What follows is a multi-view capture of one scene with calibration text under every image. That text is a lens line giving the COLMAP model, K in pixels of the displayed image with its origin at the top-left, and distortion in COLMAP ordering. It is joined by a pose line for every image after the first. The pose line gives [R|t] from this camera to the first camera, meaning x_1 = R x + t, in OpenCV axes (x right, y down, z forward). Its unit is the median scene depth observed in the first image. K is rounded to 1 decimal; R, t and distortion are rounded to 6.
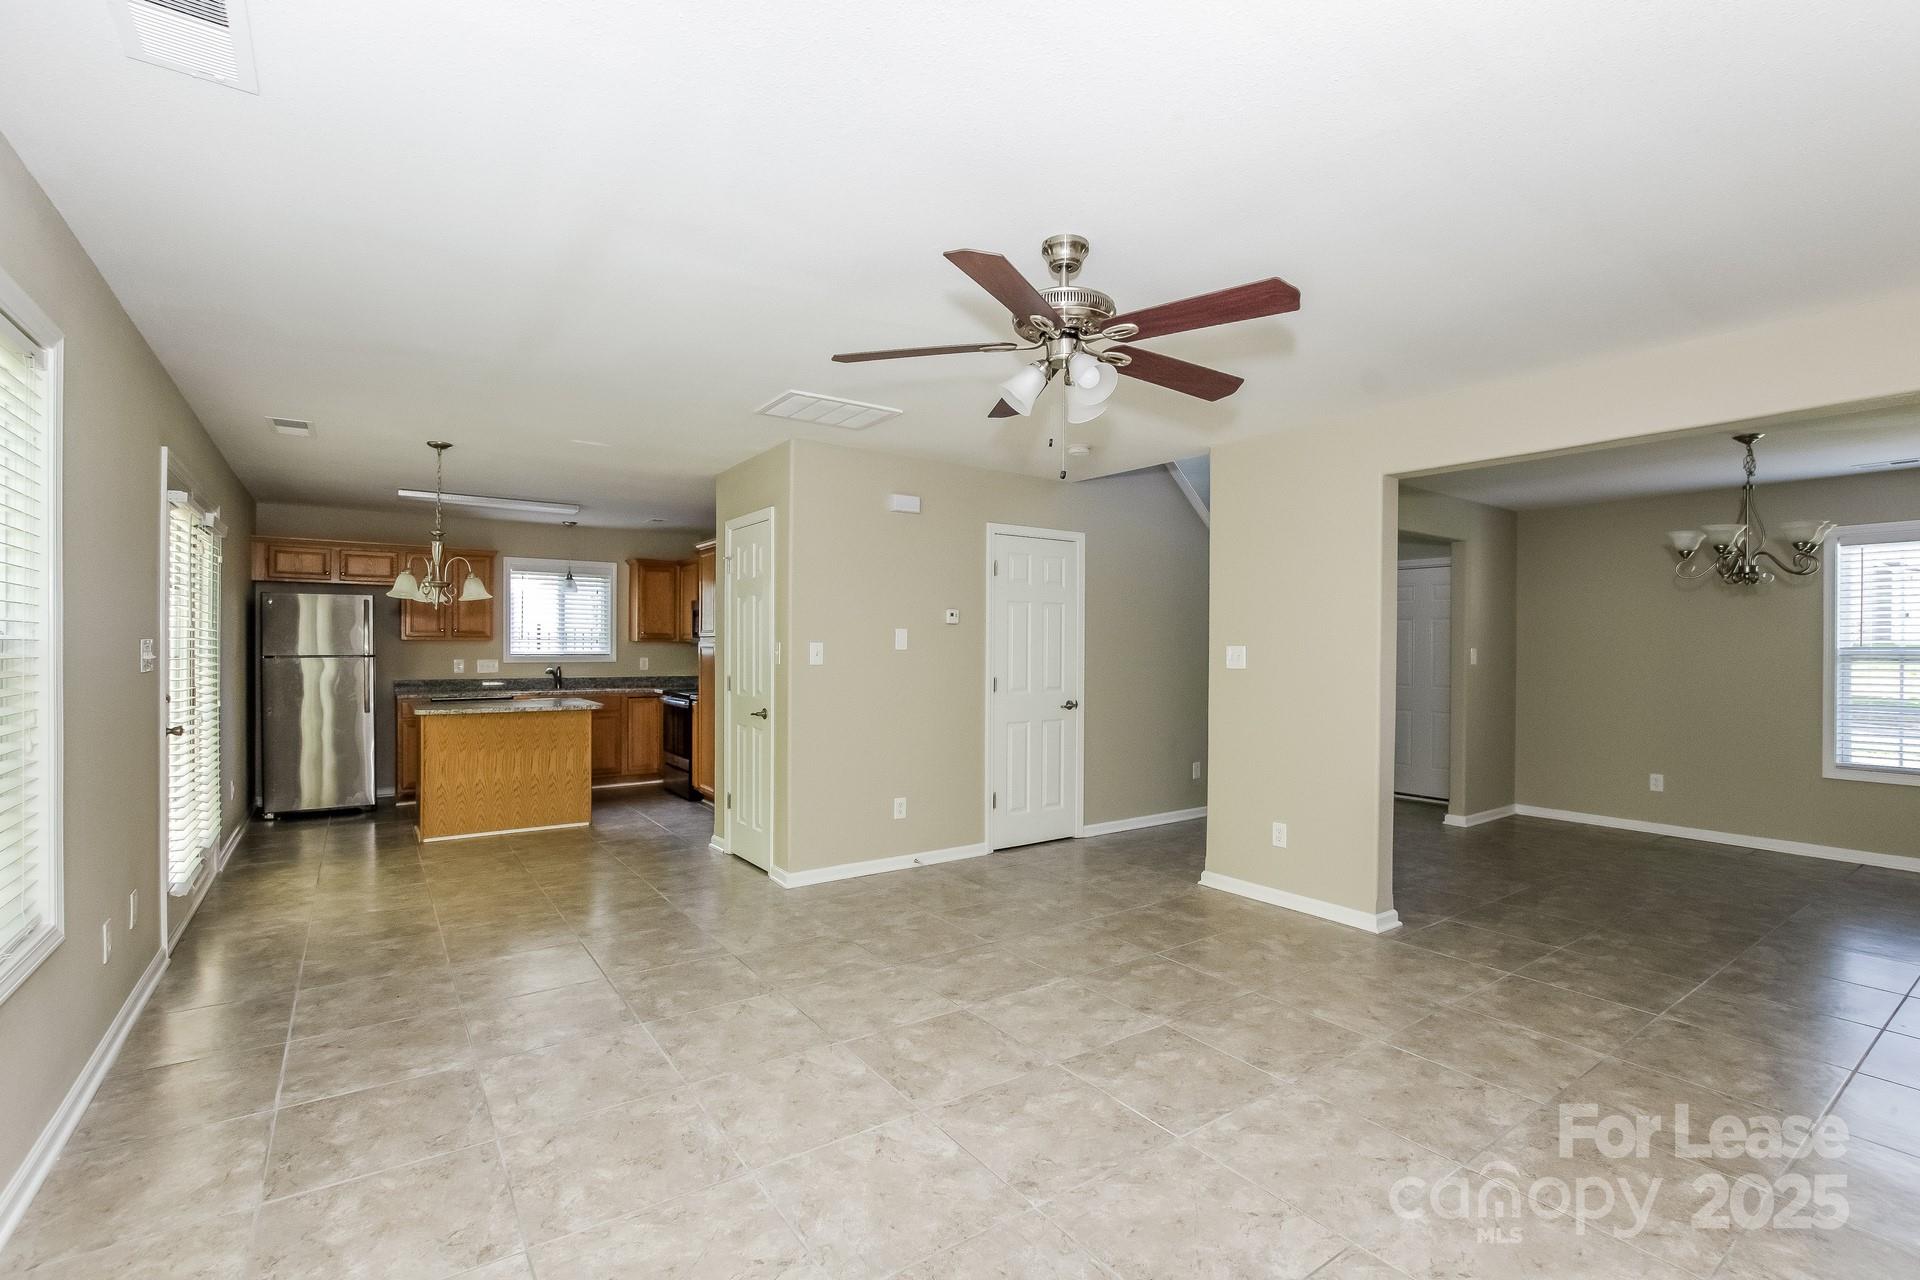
lens RADIAL K [[863.1, 0, 970.8], [0, 863.1, 651.2], [0, 0, 1]] dist [-0.030214, 0.004411]
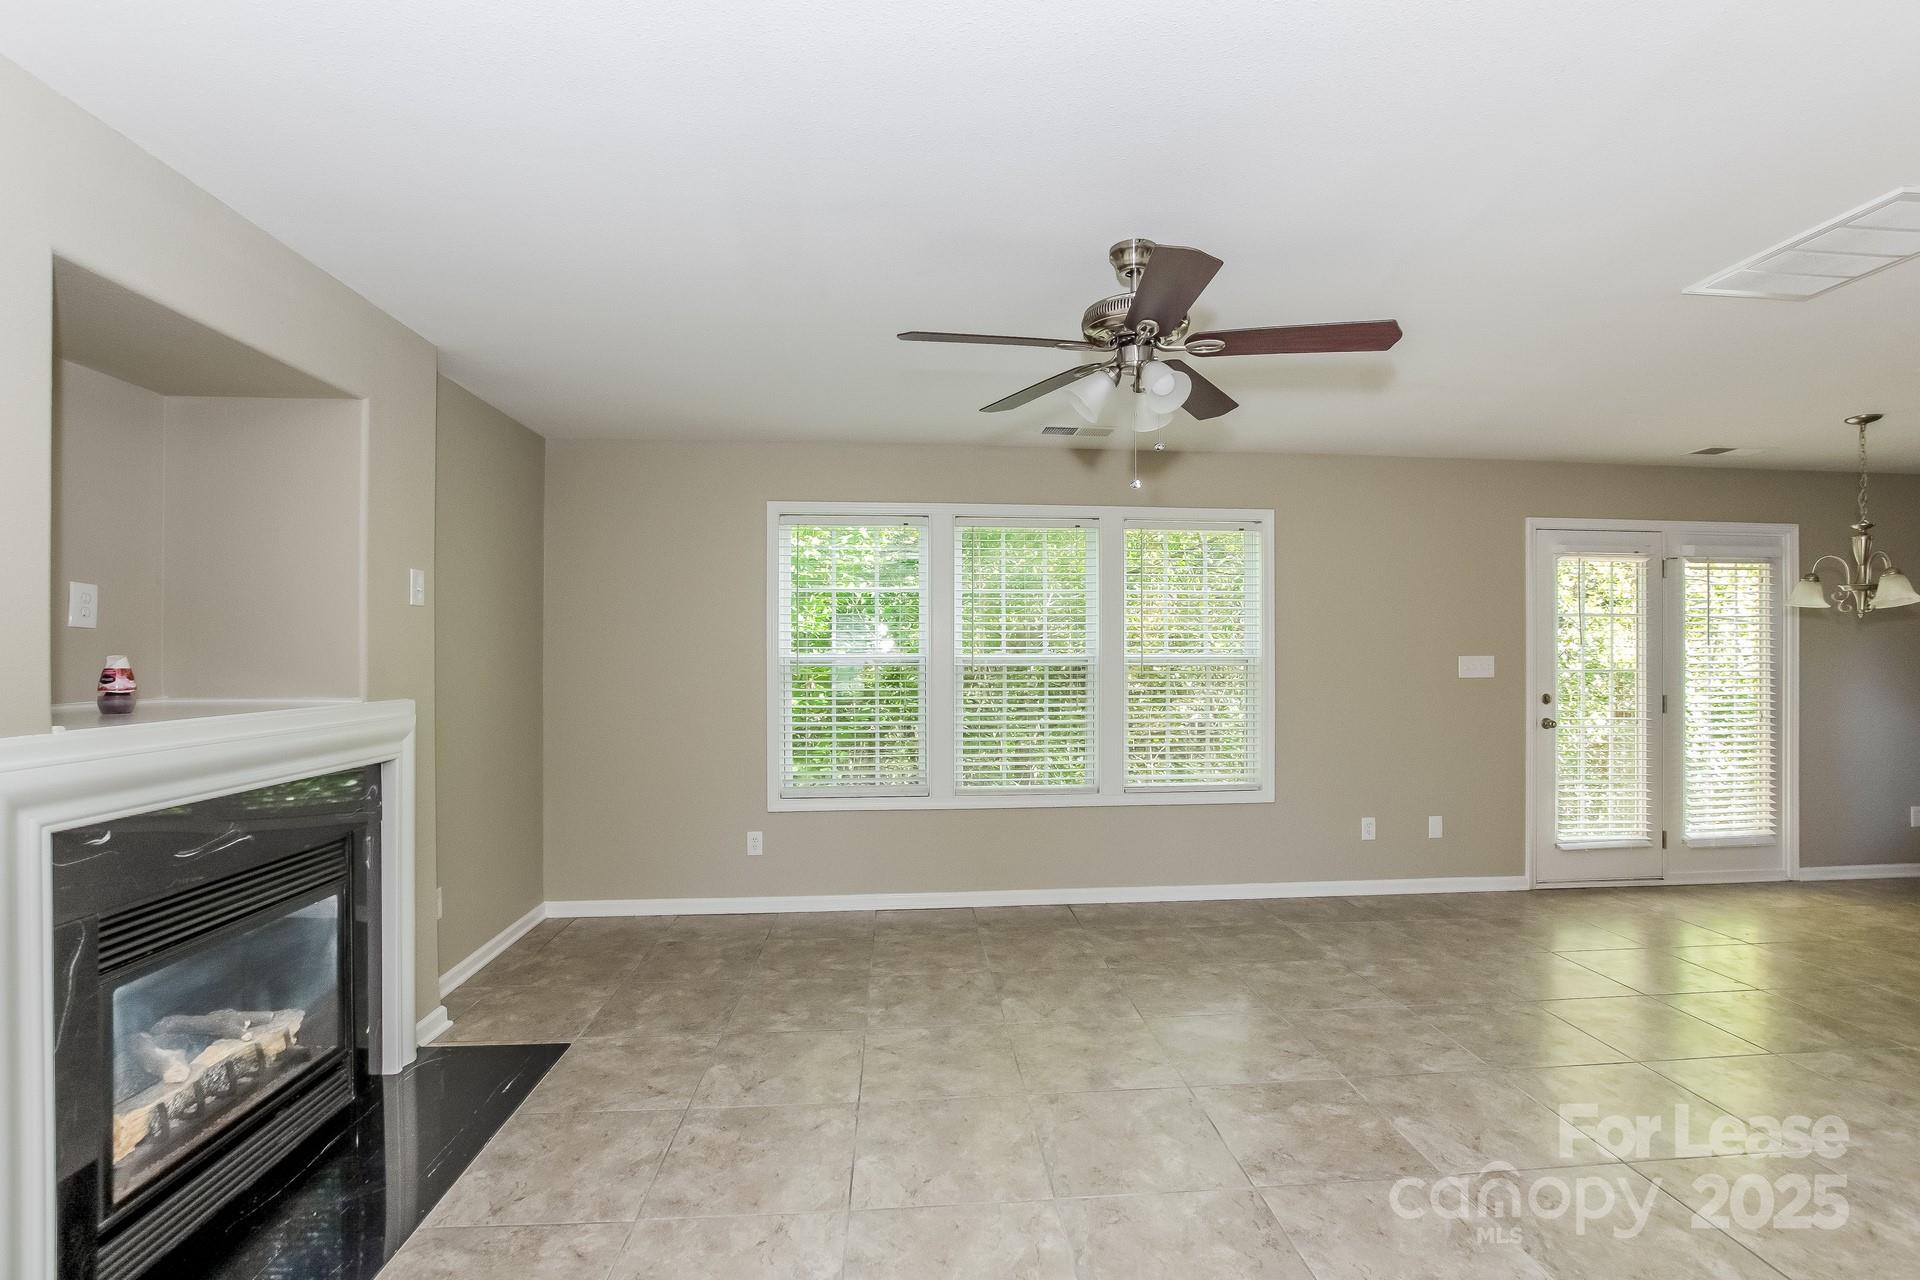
lens RADIAL K [[863.1, 0, 968.0], [0, 863.1, 641.5], [0, 0, 1]] dist [-0.030214, 0.004411]
pose [[-0.514900, -0.018393, -0.857053, 0.807503], [-0.008789, 0.999831, -0.016177, -0.006428], [0.857205, -0.000797, -0.514974, 1.038102]]
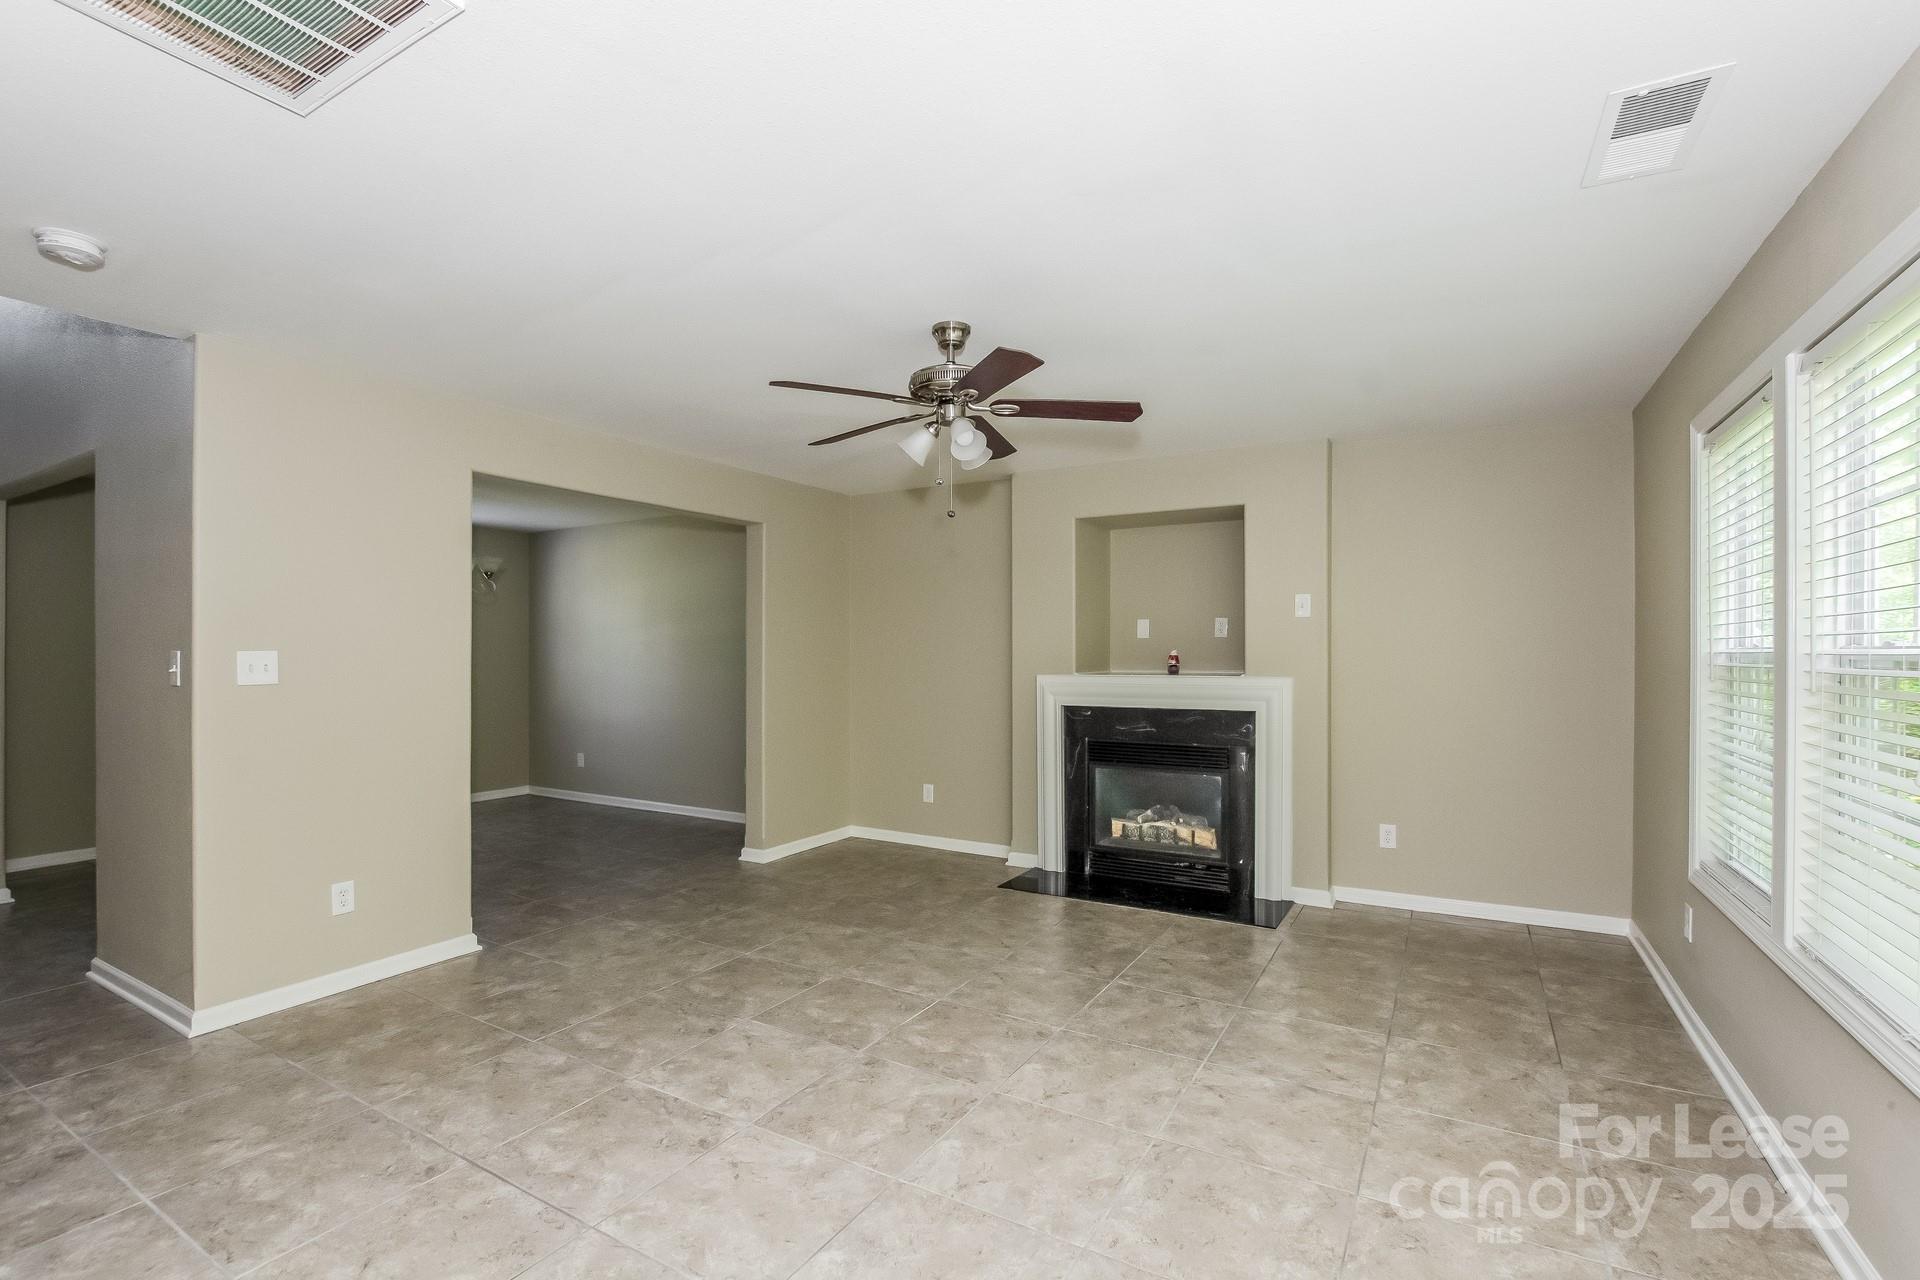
lens RADIAL K [[863.1, 0, 964.5], [0, 863.1, 627.2], [0, 0, 1]] dist [-0.030214, 0.004411]
pose [[-0.412762, 0.017437, 0.910672, -0.804639], [0.004632, 0.999844, -0.017045, -0.016766], [-0.910827, -0.002817, -0.412778, 1.158199]]
